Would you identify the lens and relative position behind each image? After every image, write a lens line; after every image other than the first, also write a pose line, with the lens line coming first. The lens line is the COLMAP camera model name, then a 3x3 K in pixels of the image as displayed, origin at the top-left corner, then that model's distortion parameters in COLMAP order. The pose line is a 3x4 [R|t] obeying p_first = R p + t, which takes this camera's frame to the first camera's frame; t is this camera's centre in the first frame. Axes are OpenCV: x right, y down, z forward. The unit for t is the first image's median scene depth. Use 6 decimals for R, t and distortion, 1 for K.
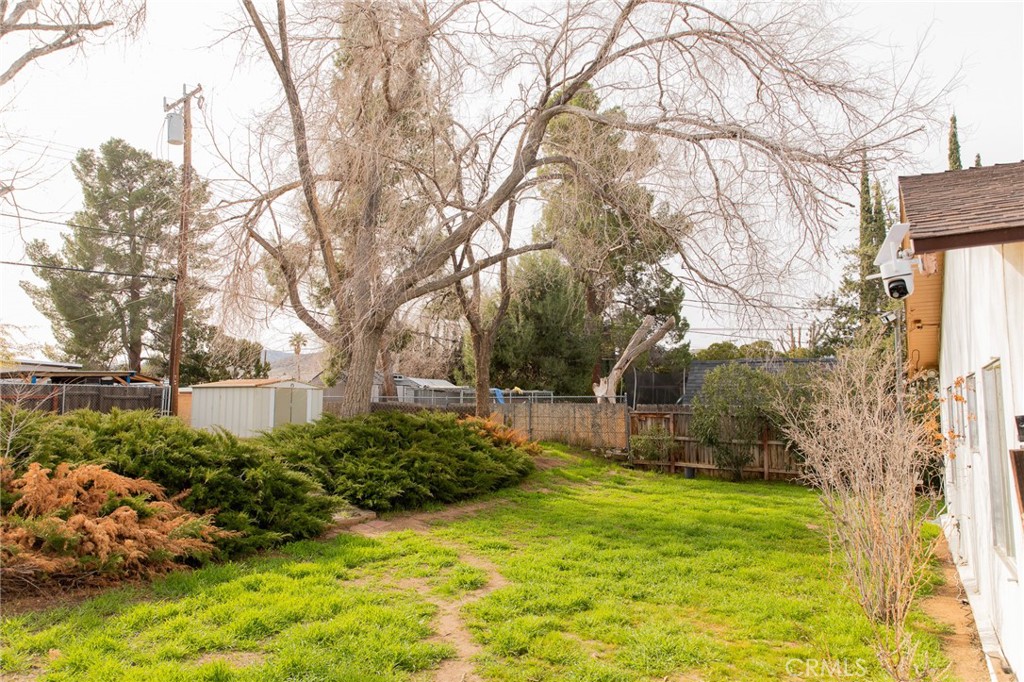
lens RADIAL K [[669.2, 0, 510.8], [0, 669.2, 345.7], [0, 0, 1]] dist [0.008781, 0.001066]
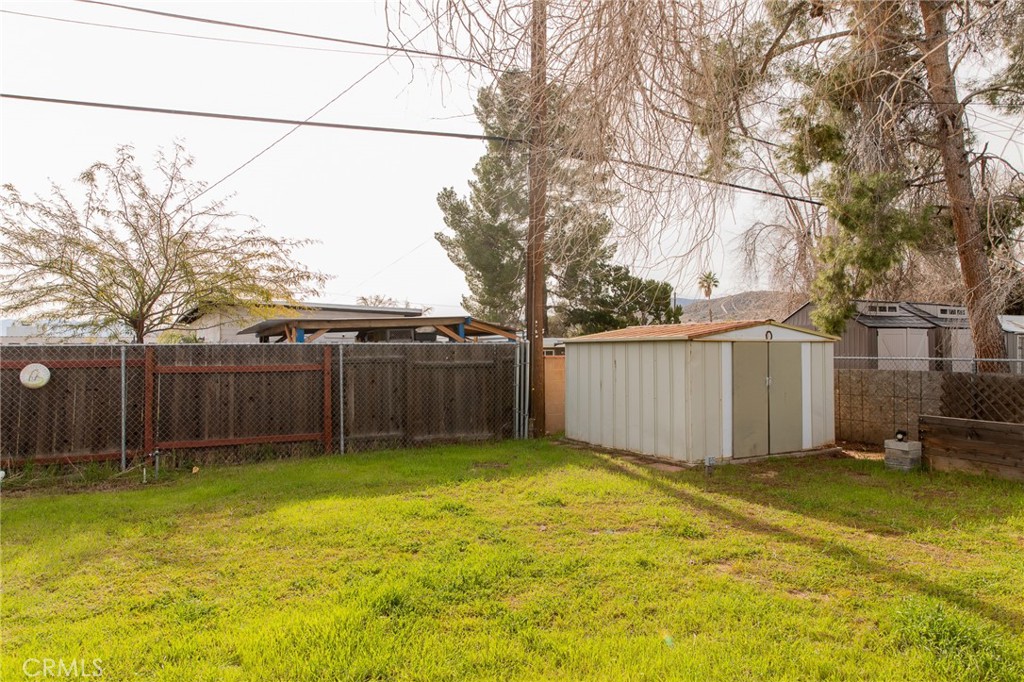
lens RADIAL K [[669.2, 0, 510.8], [0, 669.2, 345.7], [0, 0, 1]] dist [0.008781, 0.001066]
pose [[0.832473, -0.012663, -0.553920, -0.083327], [0.057783, 0.996271, 0.064066, 0.010754], [0.551044, -0.085341, 0.830101, 0.204032]]
